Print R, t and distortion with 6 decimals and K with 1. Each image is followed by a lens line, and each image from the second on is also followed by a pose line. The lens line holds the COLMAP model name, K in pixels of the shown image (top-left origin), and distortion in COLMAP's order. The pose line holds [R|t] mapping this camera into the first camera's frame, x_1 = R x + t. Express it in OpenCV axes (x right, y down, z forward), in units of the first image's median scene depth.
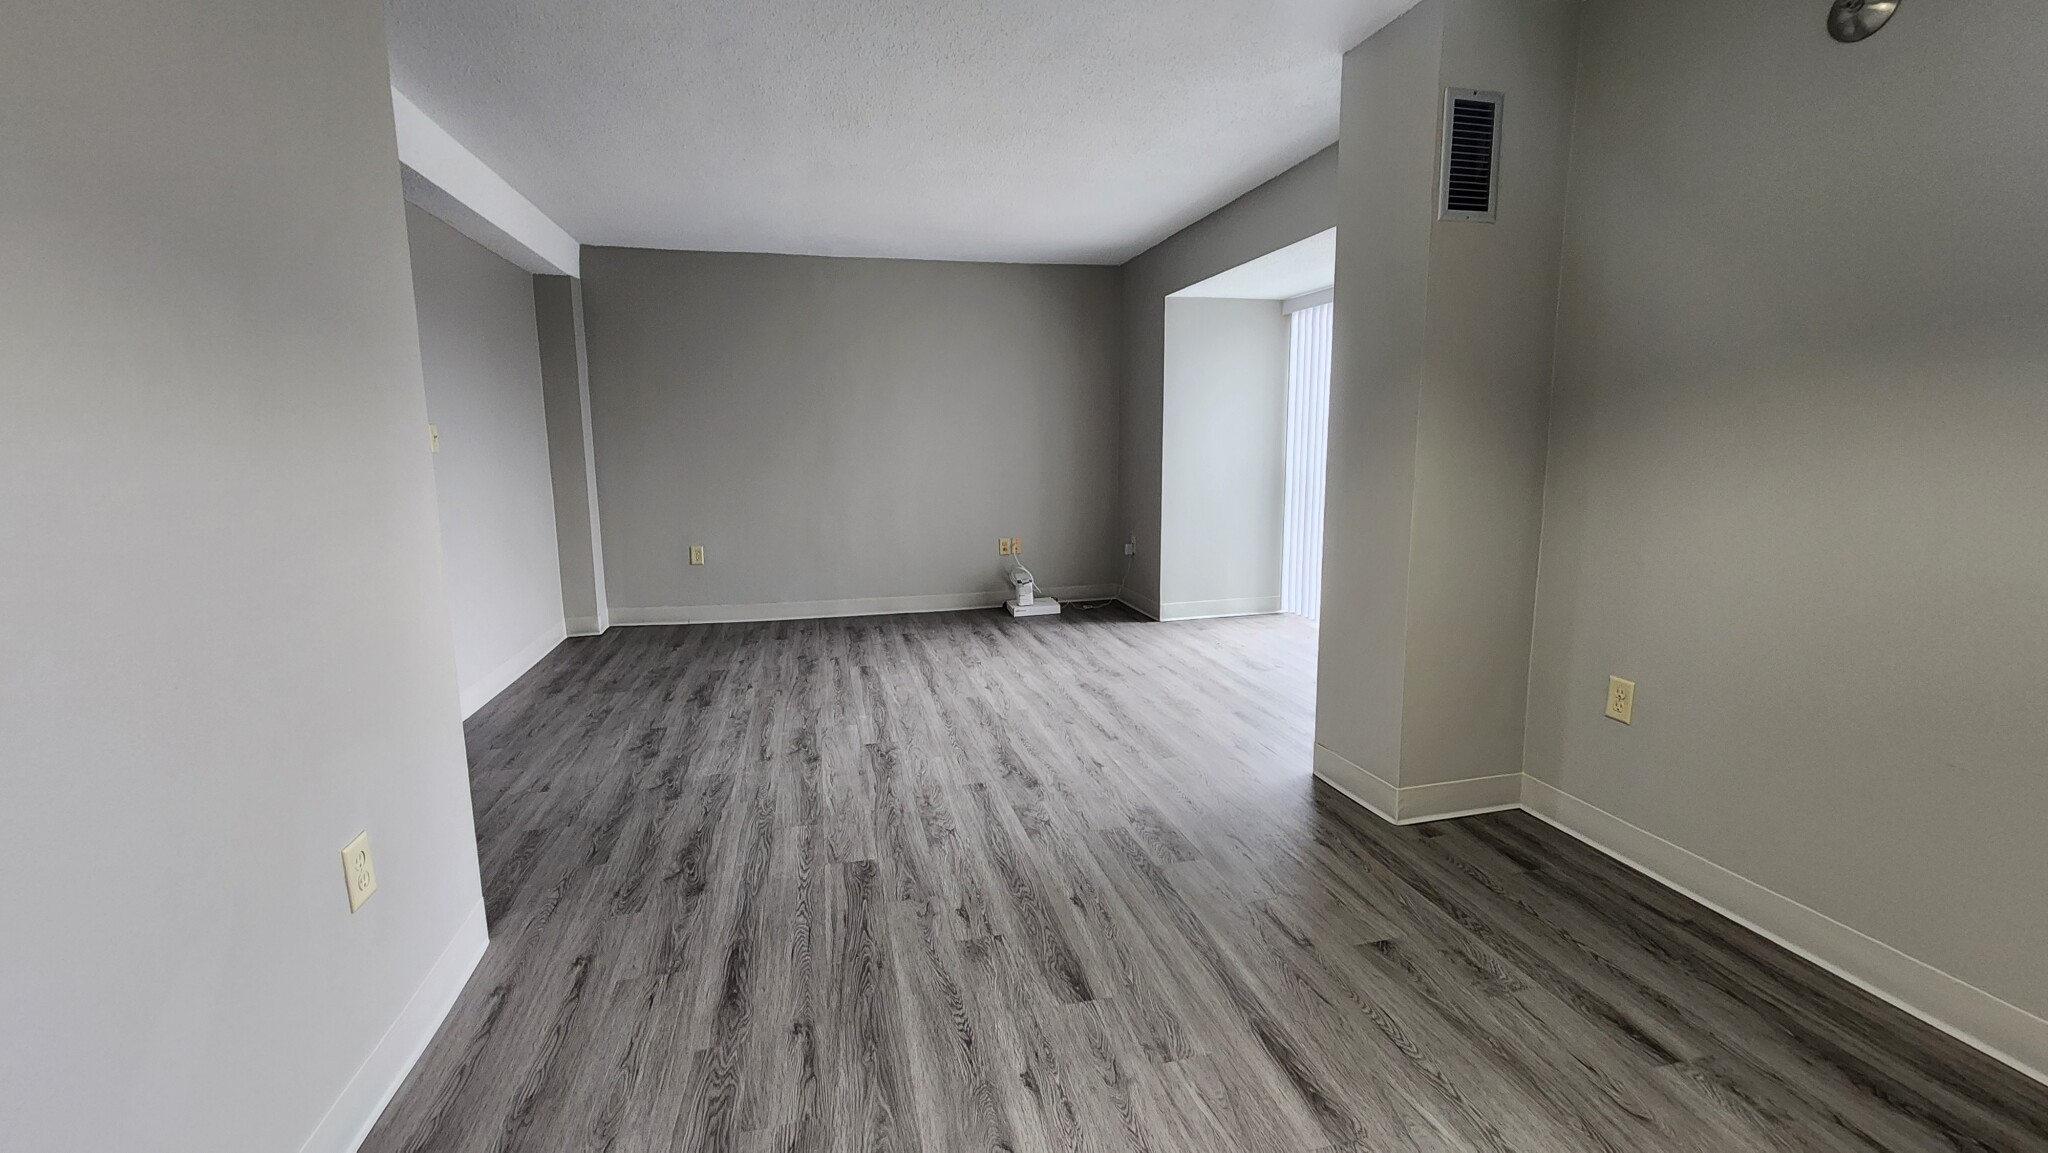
lens RADIAL K [[853.5, 0, 1014.9], [0, 853.5, 580.5], [0, 0, 1]] dist [0.002946, -0.000119]
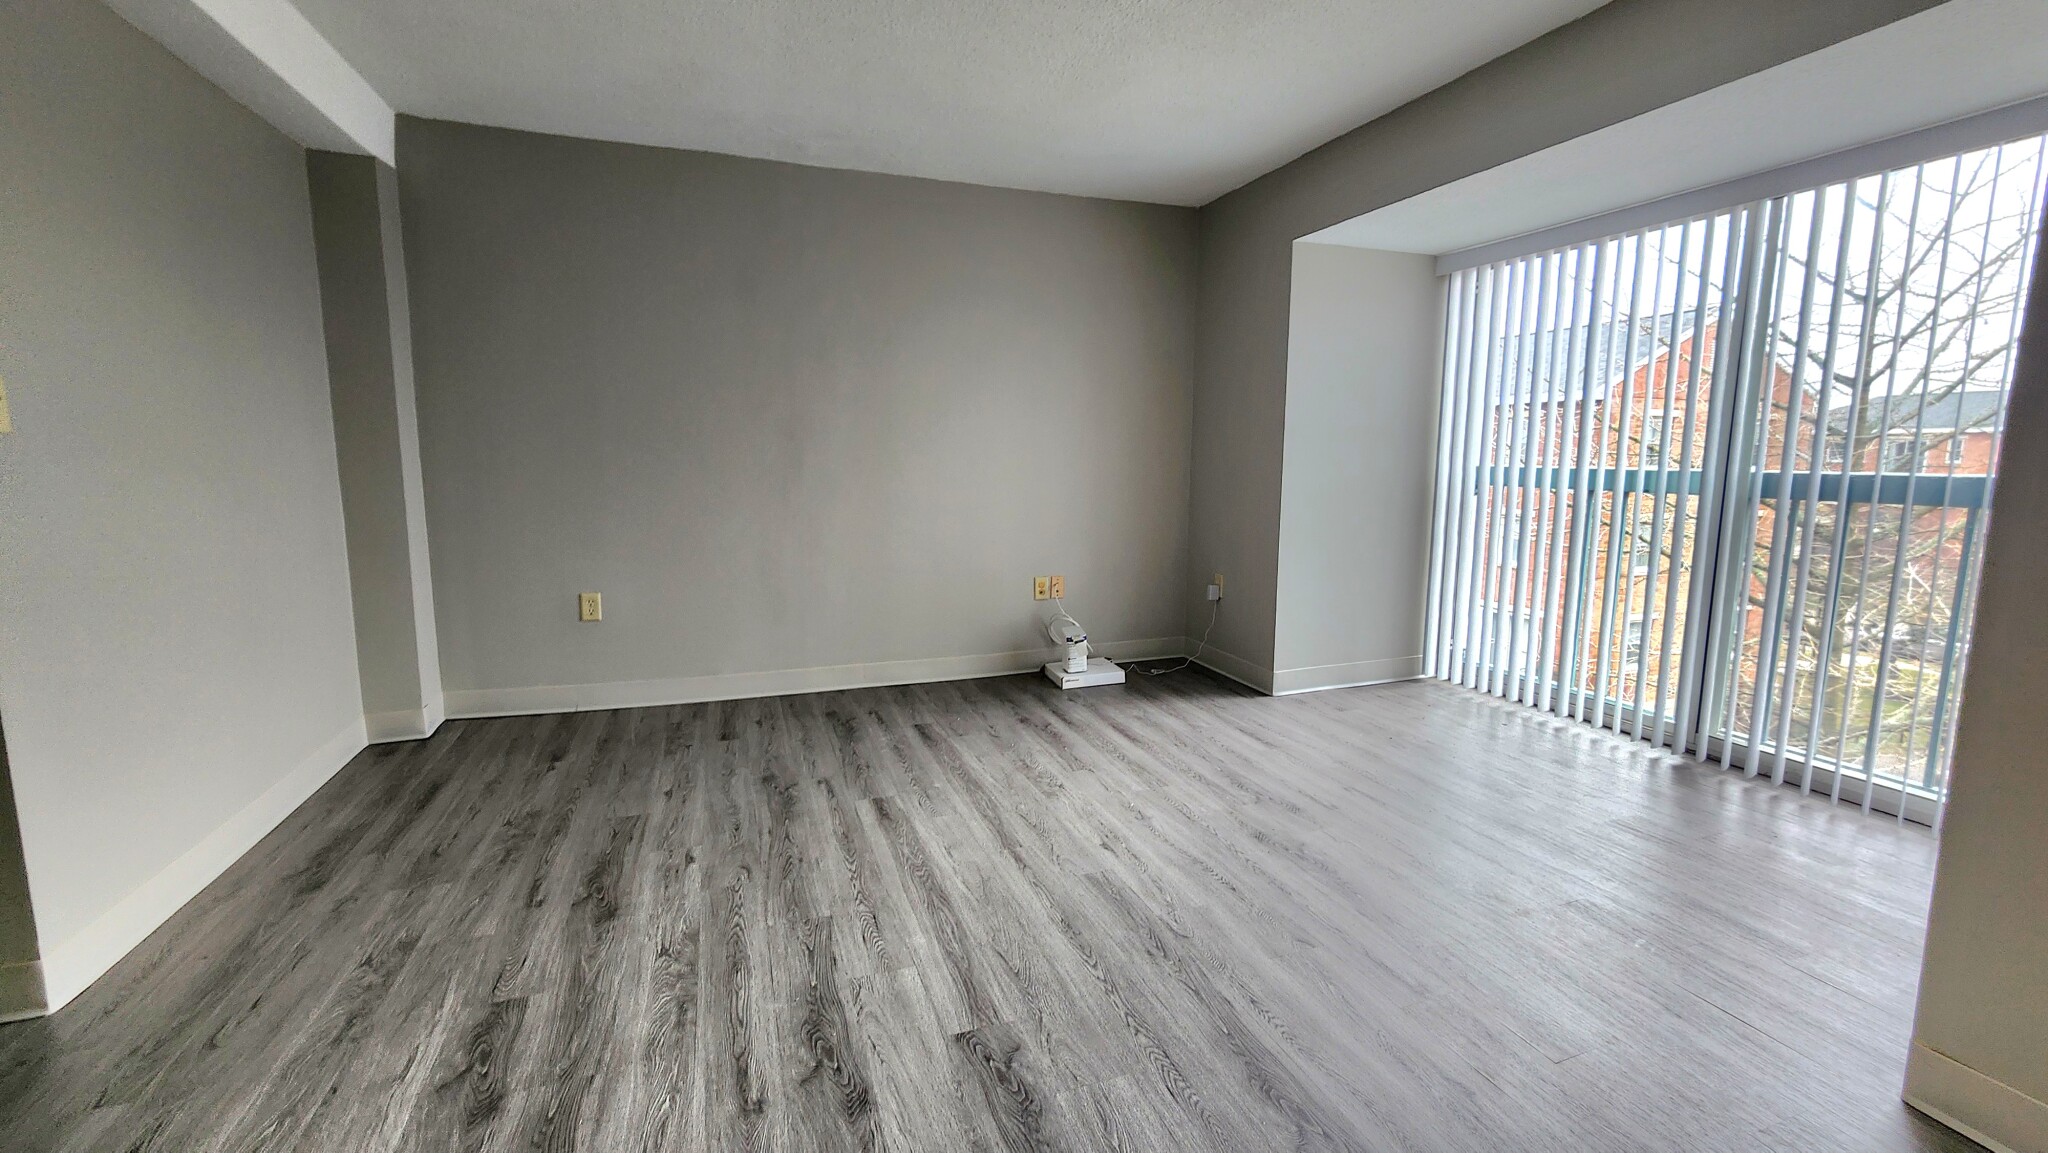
lens RADIAL K [[853.5, 0, 1032.1], [0, 853.5, 569.9], [0, 0, 1]] dist [0.002946, -0.000119]
pose [[0.992297, -0.001216, 0.123880, -0.174909], [0.004288, 0.999690, -0.024531, -0.059910], [-0.123811, 0.024873, 0.991994, 0.456147]]
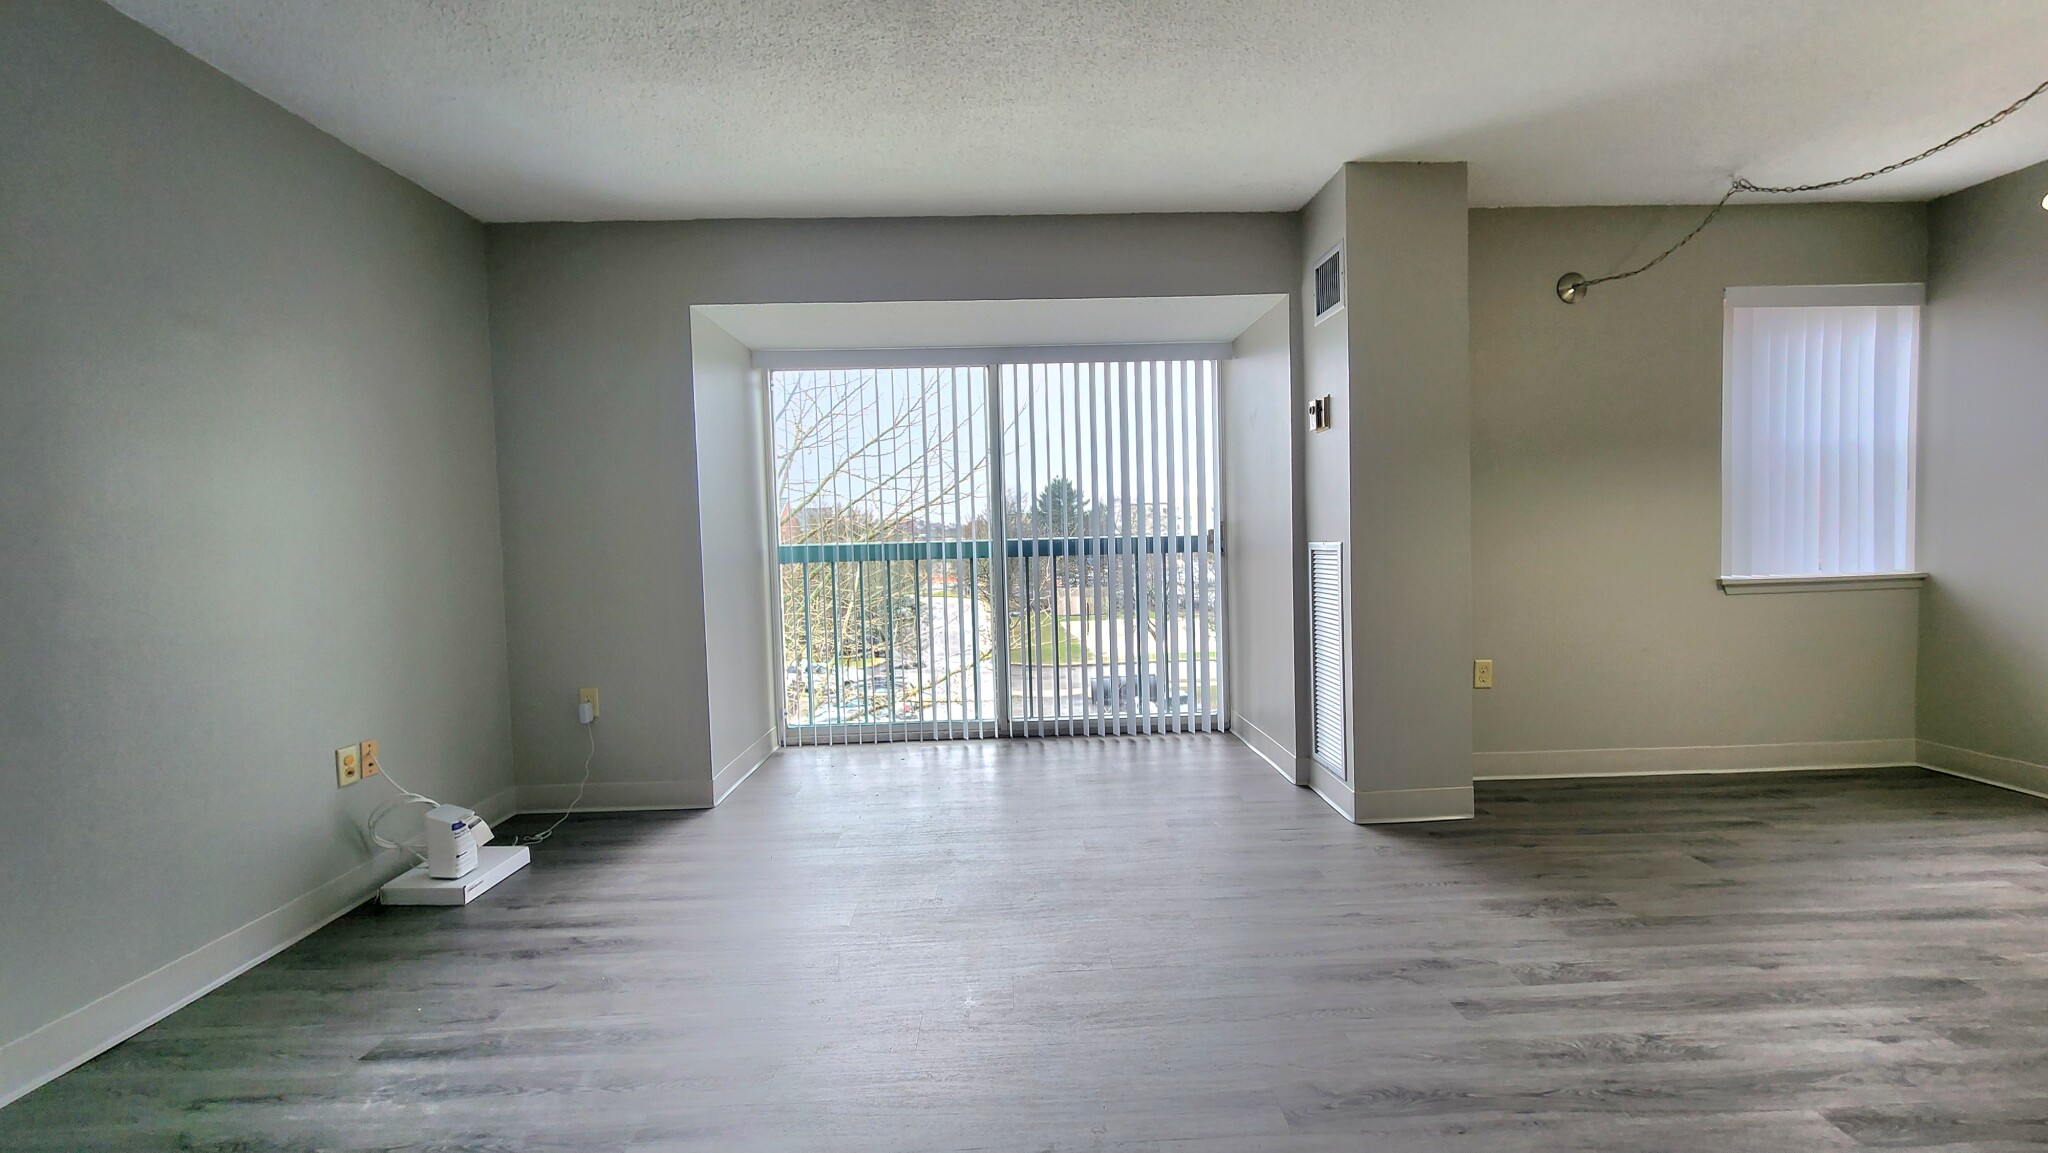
lens RADIAL K [[853.5, 0, 1028.1], [0, 853.5, 584.7], [0, 0, 1]] dist [0.002946, -0.000119]
pose [[0.194531, -0.049756, 0.979634, -0.584929], [0.183041, 0.983012, 0.013580, -0.116793], [-0.963667, 0.176671, 0.200334, 0.906302]]
